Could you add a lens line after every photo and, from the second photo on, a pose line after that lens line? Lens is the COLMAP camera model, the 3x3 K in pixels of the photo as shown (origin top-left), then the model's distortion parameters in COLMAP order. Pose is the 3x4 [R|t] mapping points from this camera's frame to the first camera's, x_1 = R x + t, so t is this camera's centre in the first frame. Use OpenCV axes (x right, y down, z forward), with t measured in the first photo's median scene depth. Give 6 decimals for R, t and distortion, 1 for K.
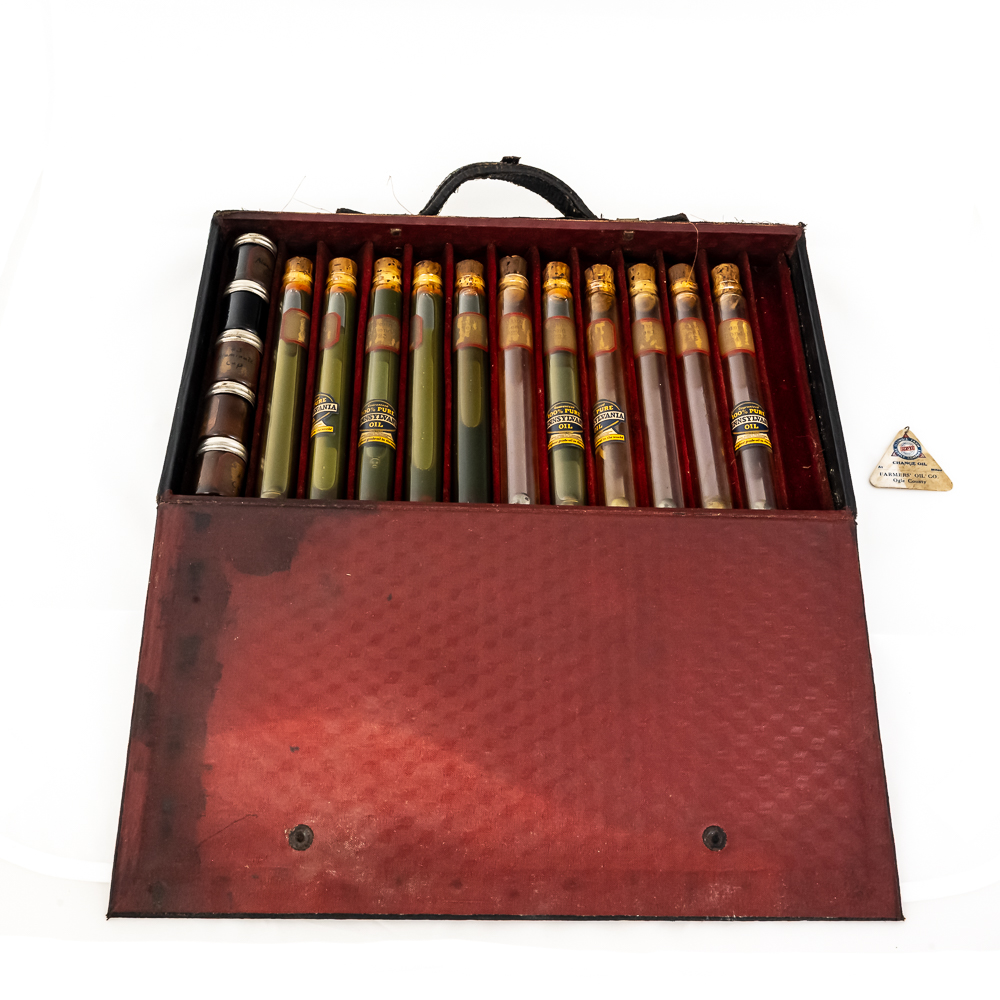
lens RADIAL K [[1133.3, 0, 498.3], [0, 1133.3, 499.9], [0, 0, 1]] dist [-0.002647, 0.000000]
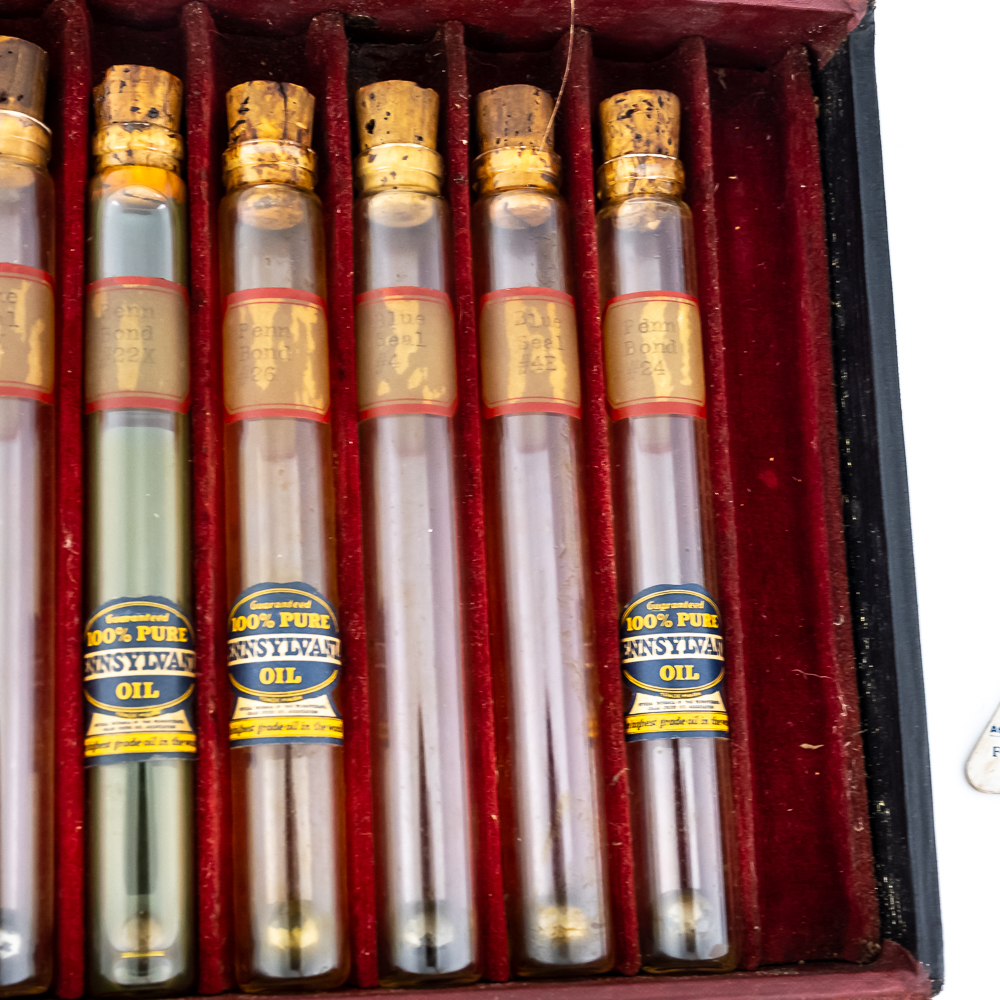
lens RADIAL K [[1719.8, 0, 500.1], [0, 1719.8, 500.1], [0, 0, 1]] dist [0.023532, 0.000000]
pose [[0.984377, 0.006479, 0.175955, 0.068330], [-0.066445, 0.939105, 0.337145, -0.268916], [-0.163056, -0.343569, 0.924864, 0.491517]]
